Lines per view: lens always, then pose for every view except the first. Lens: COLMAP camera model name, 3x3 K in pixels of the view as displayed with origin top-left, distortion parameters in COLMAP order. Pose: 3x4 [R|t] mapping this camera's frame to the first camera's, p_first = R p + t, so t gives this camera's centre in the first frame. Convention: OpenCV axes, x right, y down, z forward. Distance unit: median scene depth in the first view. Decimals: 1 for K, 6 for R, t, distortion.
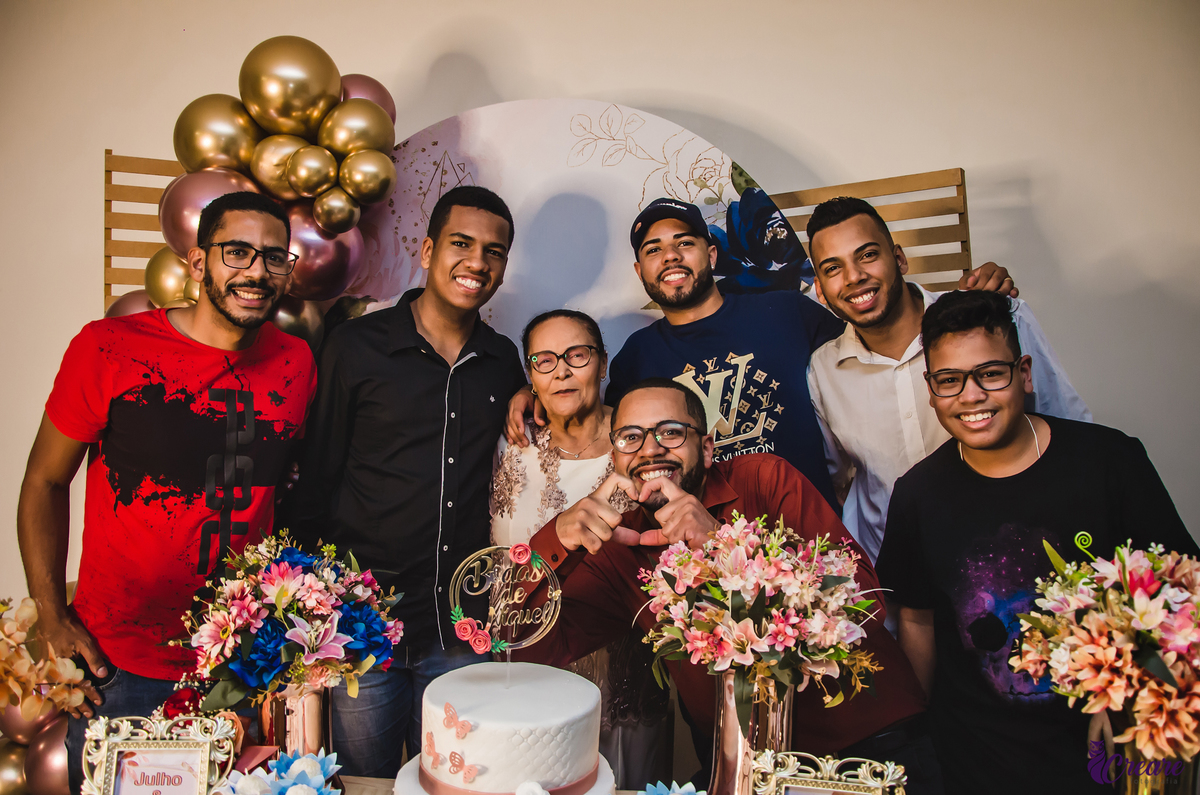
lens RADIAL K [[908.0, 0, 601.0], [0, 908.0, 400.6], [0, 0, 1]] dist [-0.157906, 0.094203]
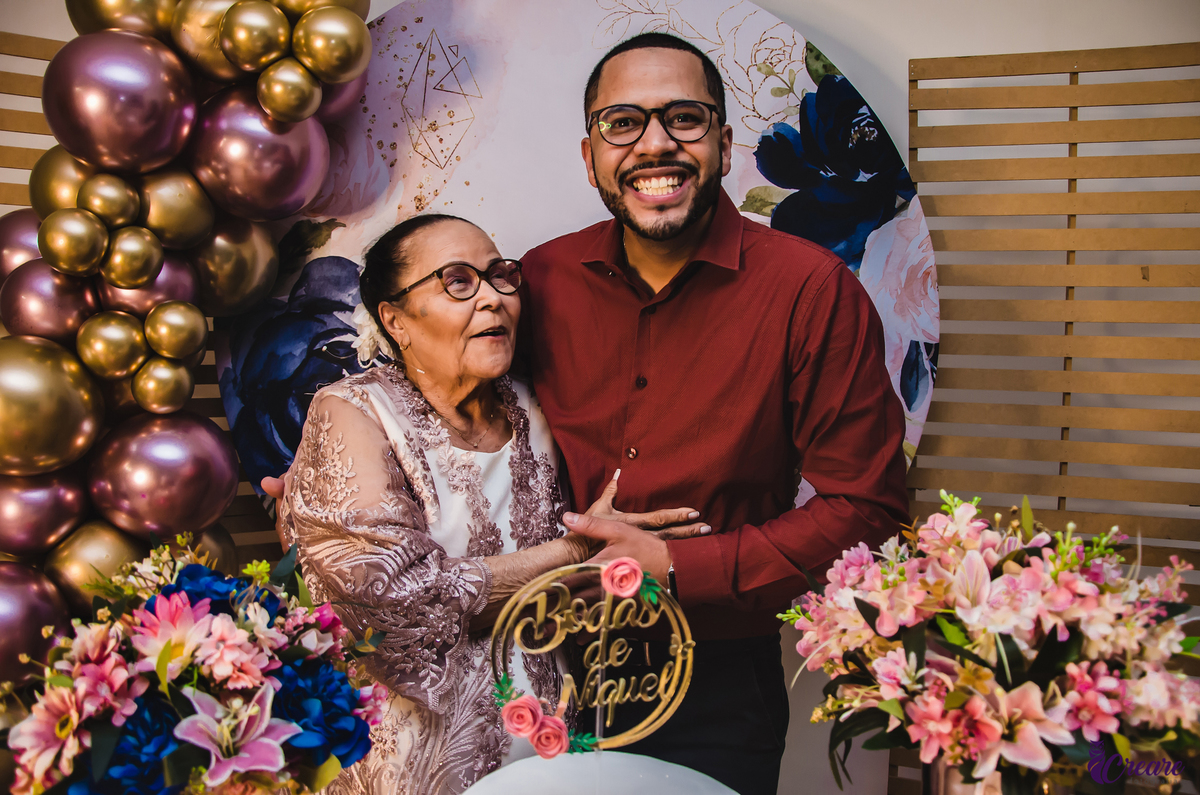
lens RADIAL K [[912.5, 0, 600.0], [0, 912.5, 398.7], [0, 0, 1]] dist [-0.165011, 0.096773]
pose [[0.999581, -0.009478, 0.027358, -0.109065], [0.009068, 0.999845, 0.015061, 0.056291], [-0.027496, -0.014806, 0.999512, 0.460363]]
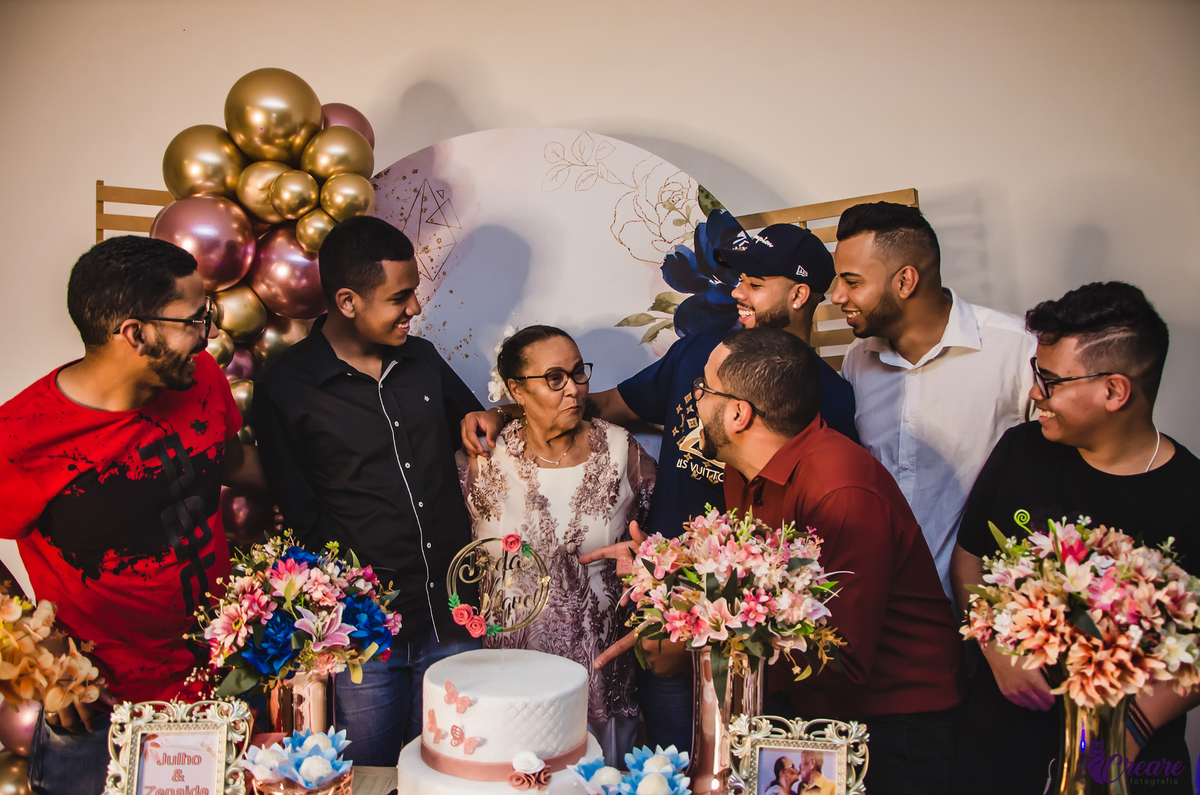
lens RADIAL K [[912.5, 0, 600.0], [0, 912.5, 398.7], [0, 0, 1]] dist [-0.165011, 0.096773]
pose [[0.999366, -0.017923, 0.030754, -0.013412], [0.018888, 0.999329, -0.031377, 0.030786], [-0.030171, 0.031938, 0.999034, -0.099171]]
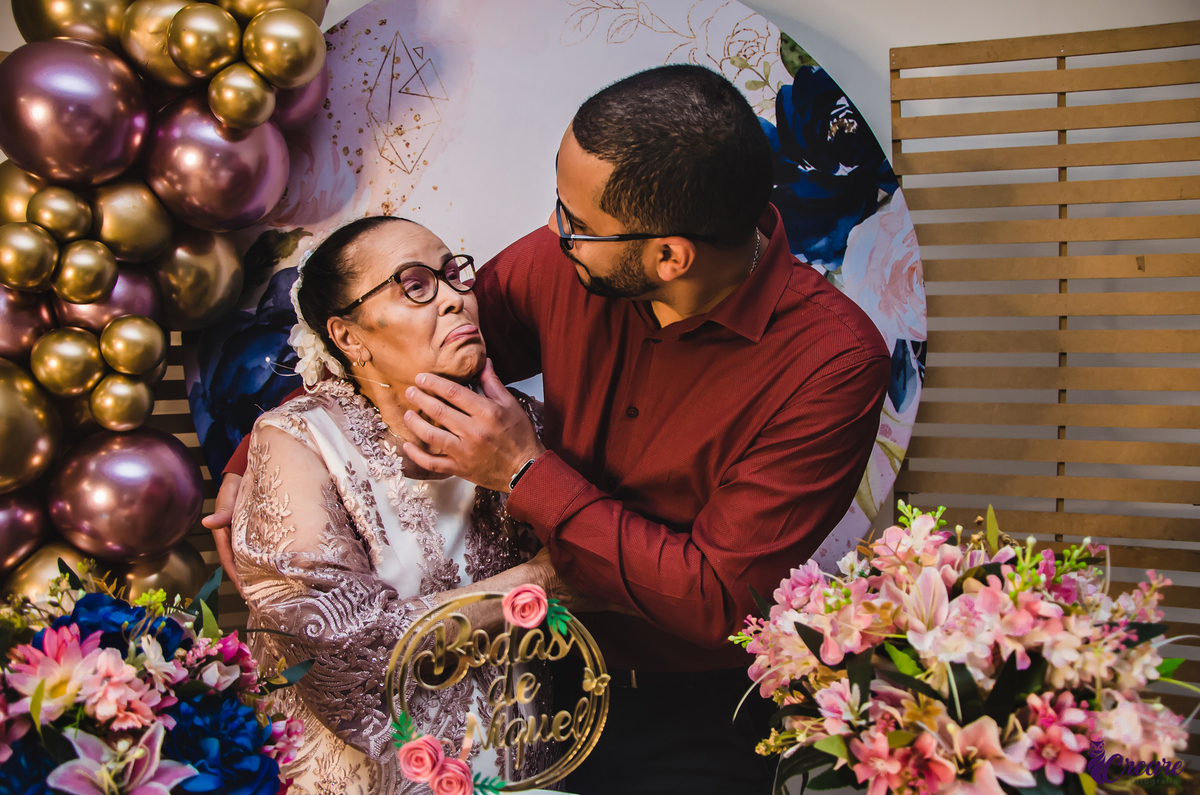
lens RADIAL K [[912.5, 0, 600.0], [0, 912.5, 398.7], [0, 0, 1]] dist [-0.165011, 0.096773]
pose [[0.999445, -0.030376, 0.013677, -0.046956], [0.030275, 0.999513, 0.007591, 0.056479], [-0.013901, -0.007173, 0.999878, 0.508893]]
